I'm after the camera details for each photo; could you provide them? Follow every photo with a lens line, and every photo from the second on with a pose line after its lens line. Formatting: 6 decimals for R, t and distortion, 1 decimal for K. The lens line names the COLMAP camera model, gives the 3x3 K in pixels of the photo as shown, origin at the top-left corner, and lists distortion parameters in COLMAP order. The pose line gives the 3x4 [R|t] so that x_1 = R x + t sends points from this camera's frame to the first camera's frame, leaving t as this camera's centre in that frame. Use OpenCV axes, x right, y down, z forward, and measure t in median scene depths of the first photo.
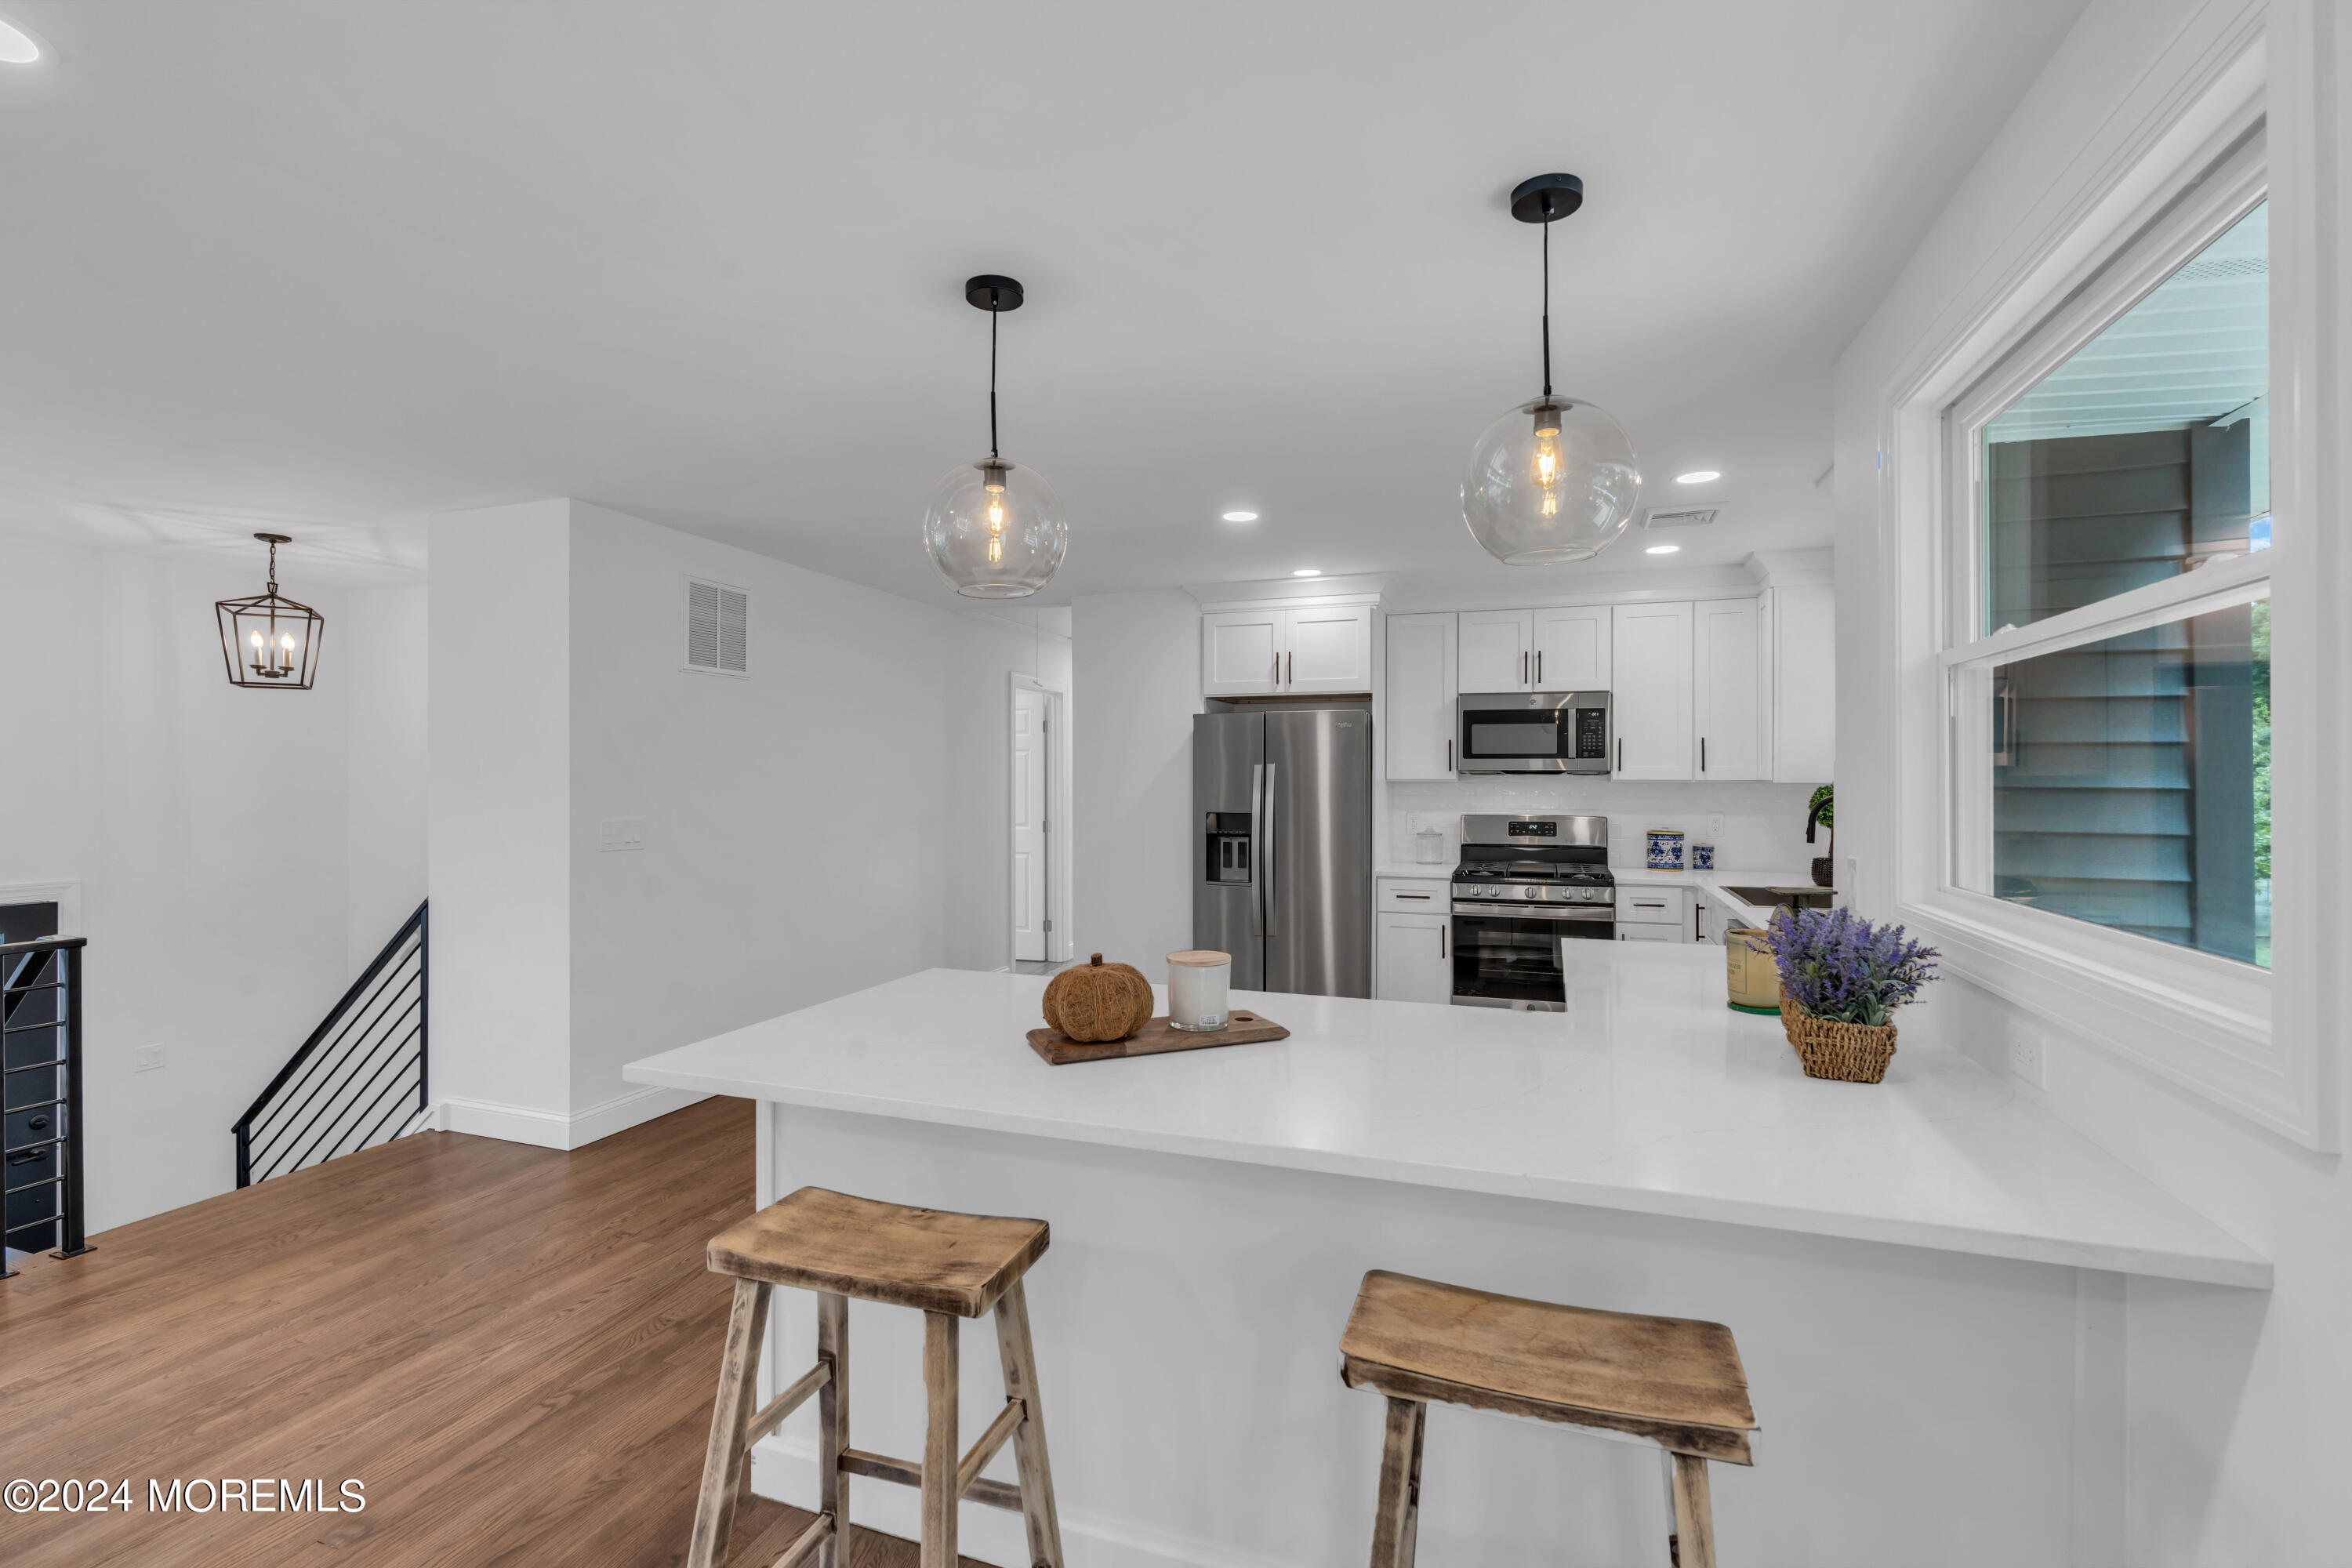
lens RADIAL K [[1045.7, 0, 1179.3], [0, 1045.7, 776.6], [0, 0, 1]] dist [-0.003417, 0.000279]
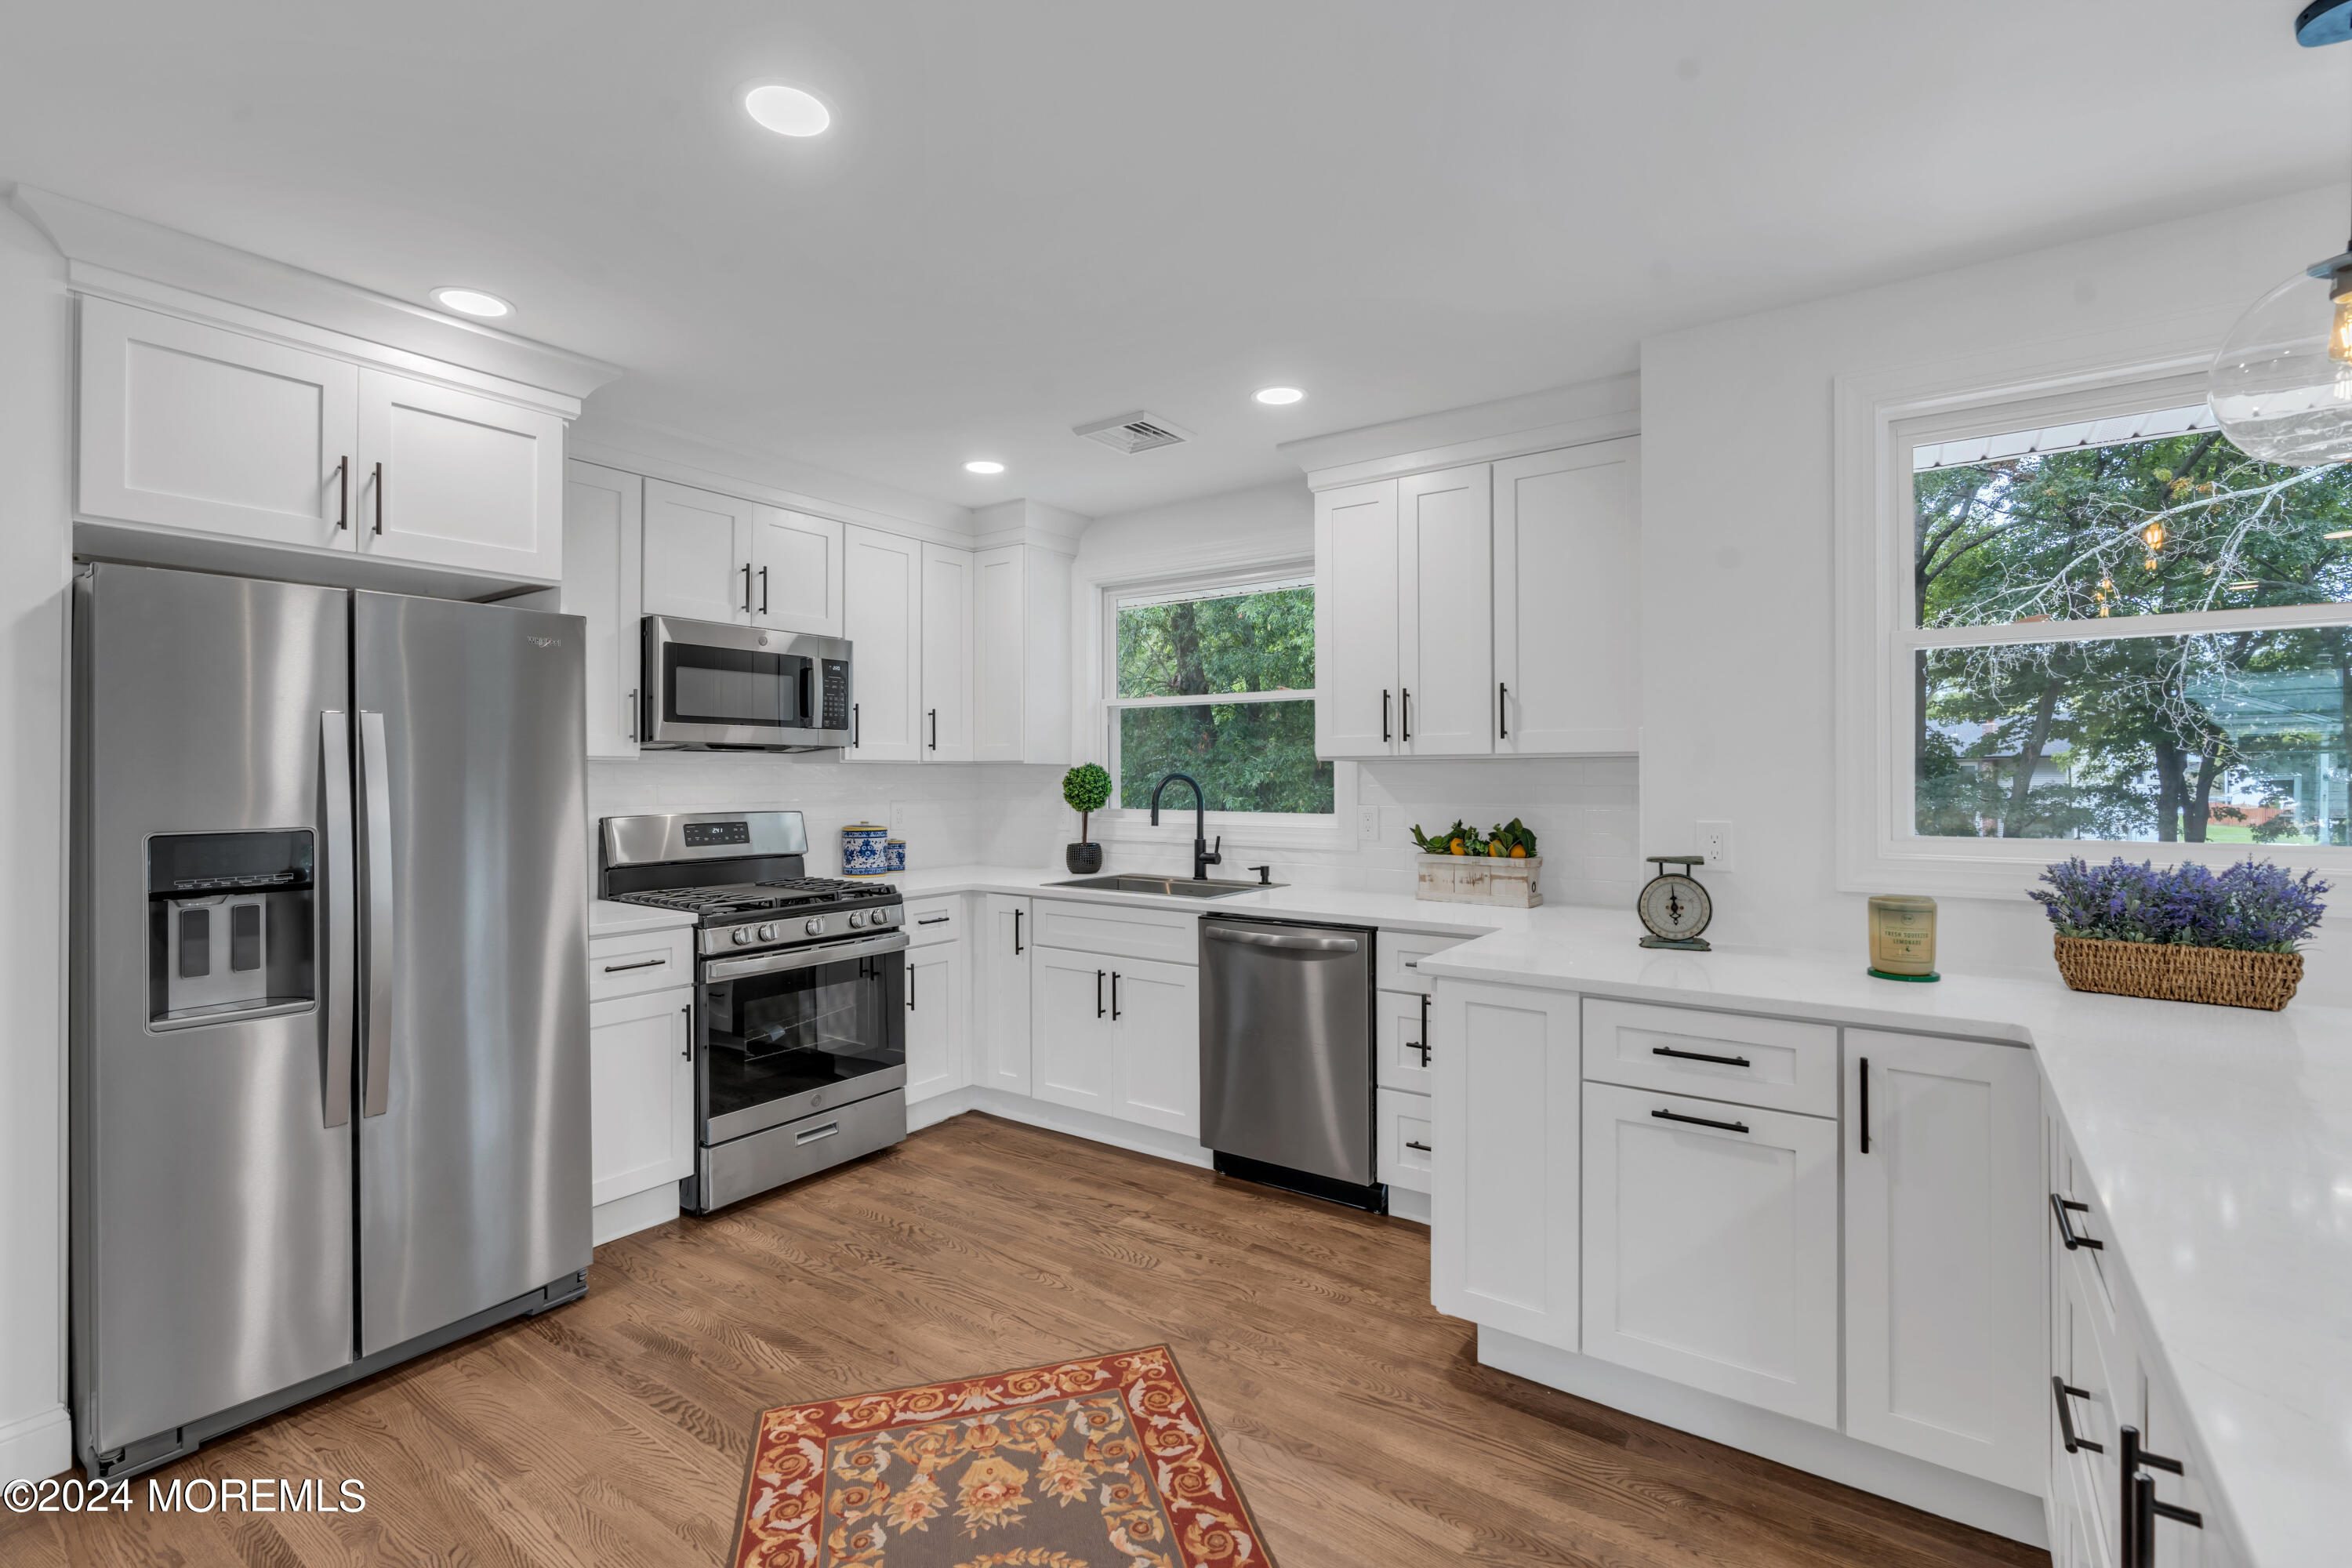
lens RADIAL K [[1052.6, 0, 1175.4], [0, 1052.6, 770.5], [0, 0, 1]] dist [-0.003101, 0.000917]
pose [[0.269538, 0.003260, 0.962984, -0.239142], [0.001310, 0.999992, -0.003752, 0.013725], [-0.962989, 0.002273, 0.269532, 0.573682]]
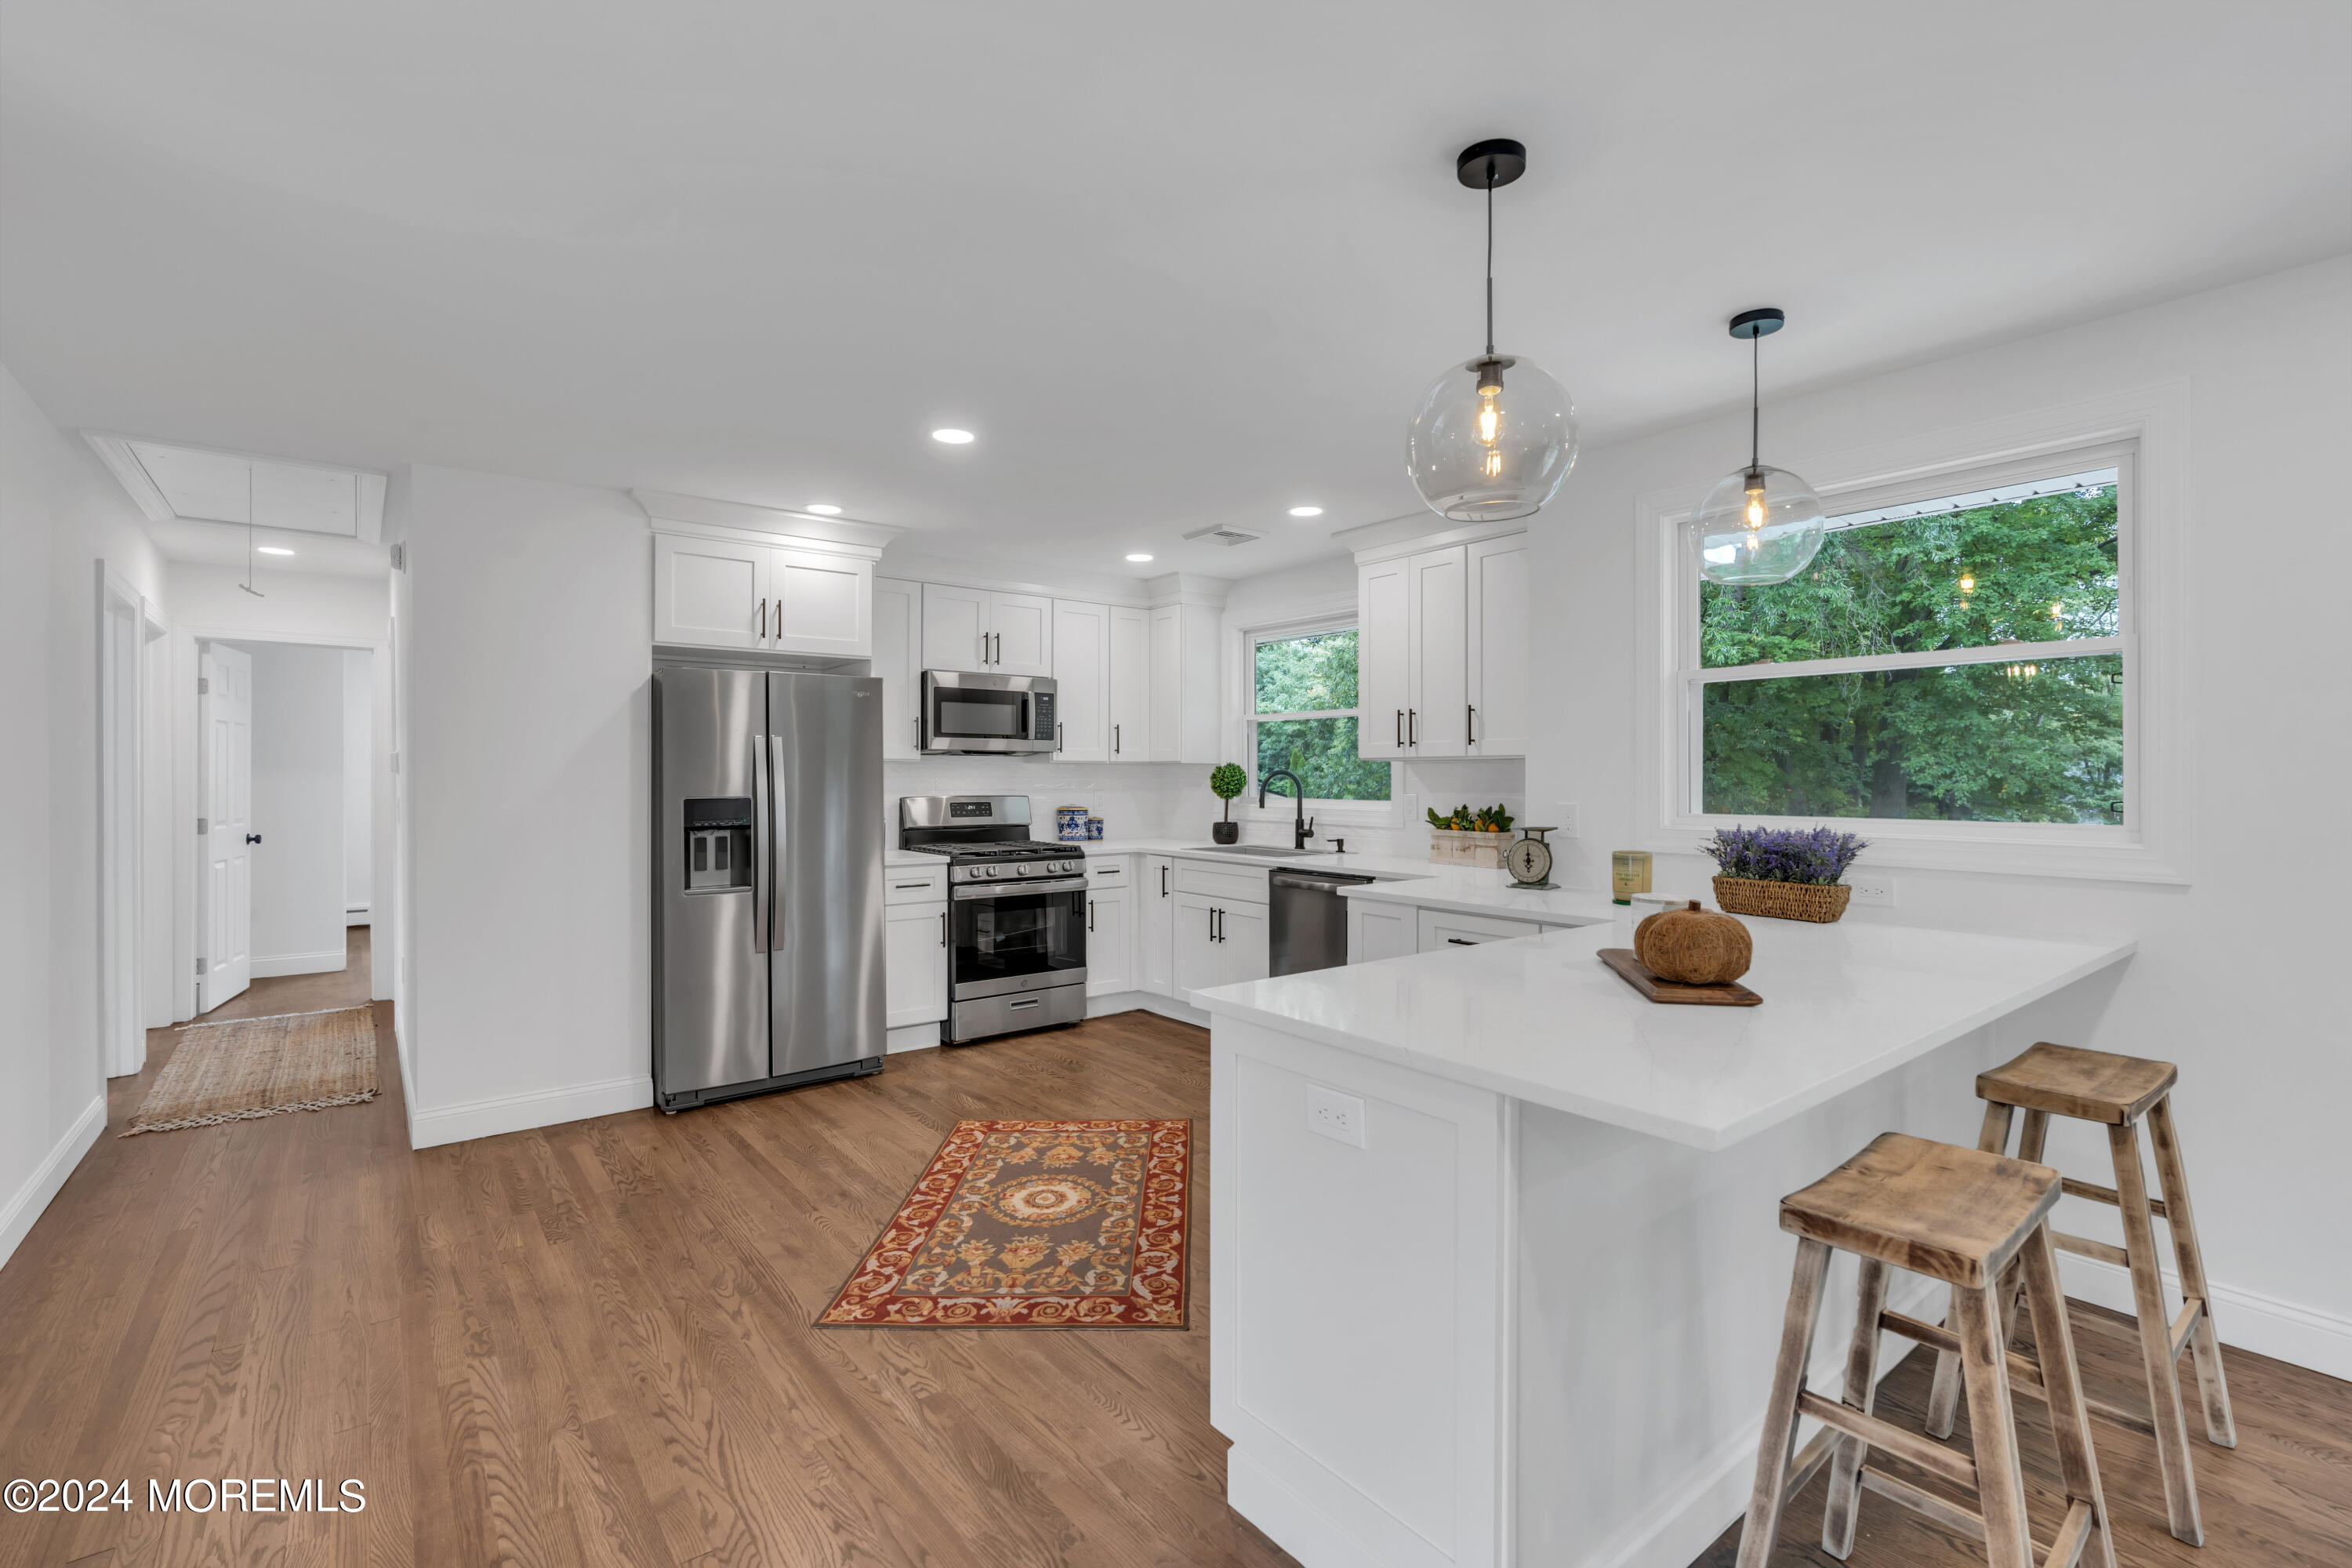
lens RADIAL K [[1045.7, 0, 1179.3], [0, 1045.7, 776.6], [0, 0, 1]] dist [-0.003417, 0.000279]
pose [[0.532186, -0.001988, 0.846625, -0.431063], [-0.000858, 0.999995, 0.002887, 0.016294], [-0.846627, -0.002263, 0.532182, 0.314149]]
